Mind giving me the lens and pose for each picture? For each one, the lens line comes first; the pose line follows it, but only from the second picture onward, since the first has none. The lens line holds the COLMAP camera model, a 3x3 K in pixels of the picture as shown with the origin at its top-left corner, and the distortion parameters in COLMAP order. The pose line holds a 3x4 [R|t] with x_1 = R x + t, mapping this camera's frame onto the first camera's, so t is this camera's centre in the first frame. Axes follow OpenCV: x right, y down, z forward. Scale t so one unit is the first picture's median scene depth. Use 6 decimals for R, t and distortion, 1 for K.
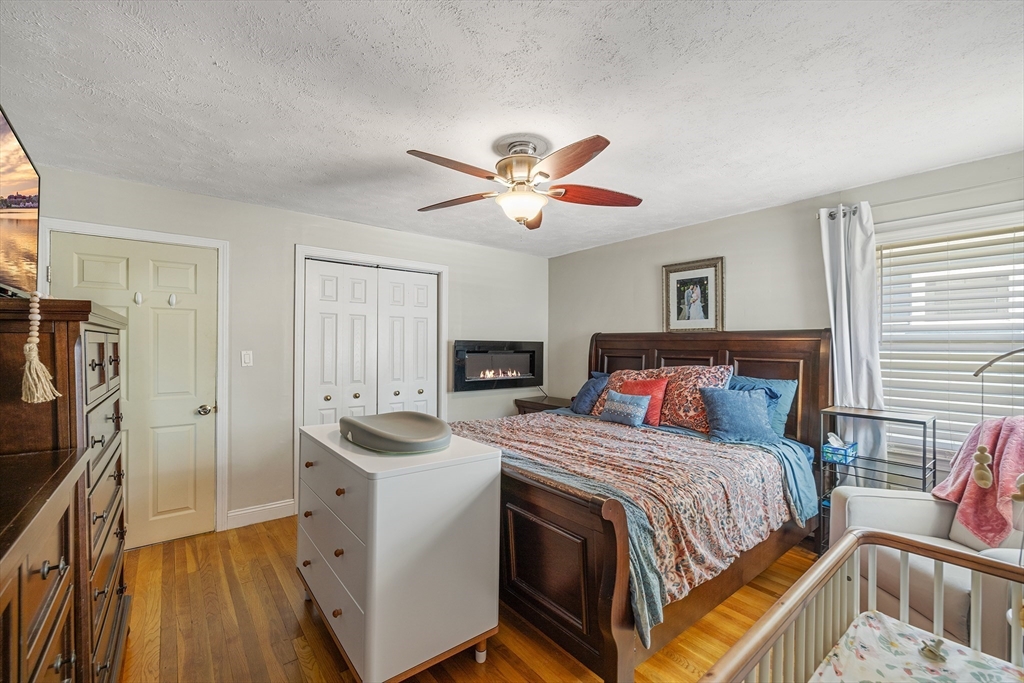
lens RADIAL K [[428.2, 0, 512.0], [0, 428.2, 341.5], [0, 0, 1]] dist [0.001397, 0.000172]
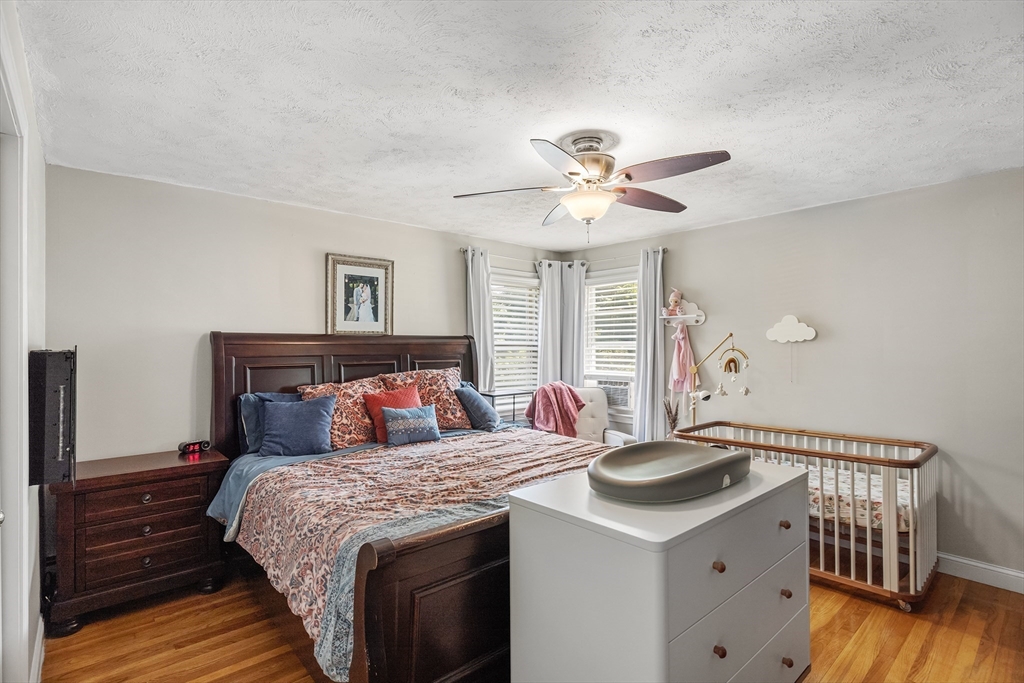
lens RADIAL K [[486.2, 0, 512.0], [0, 486.2, 341.5], [0, 0, 1]] dist [-0.000206, 0.000017]
pose [[-0.049627, -0.000032, 0.998768, -0.636788], [-0.004820, 0.999988, -0.000208, -0.009979], [-0.998756, -0.004824, -0.049627, 0.751318]]
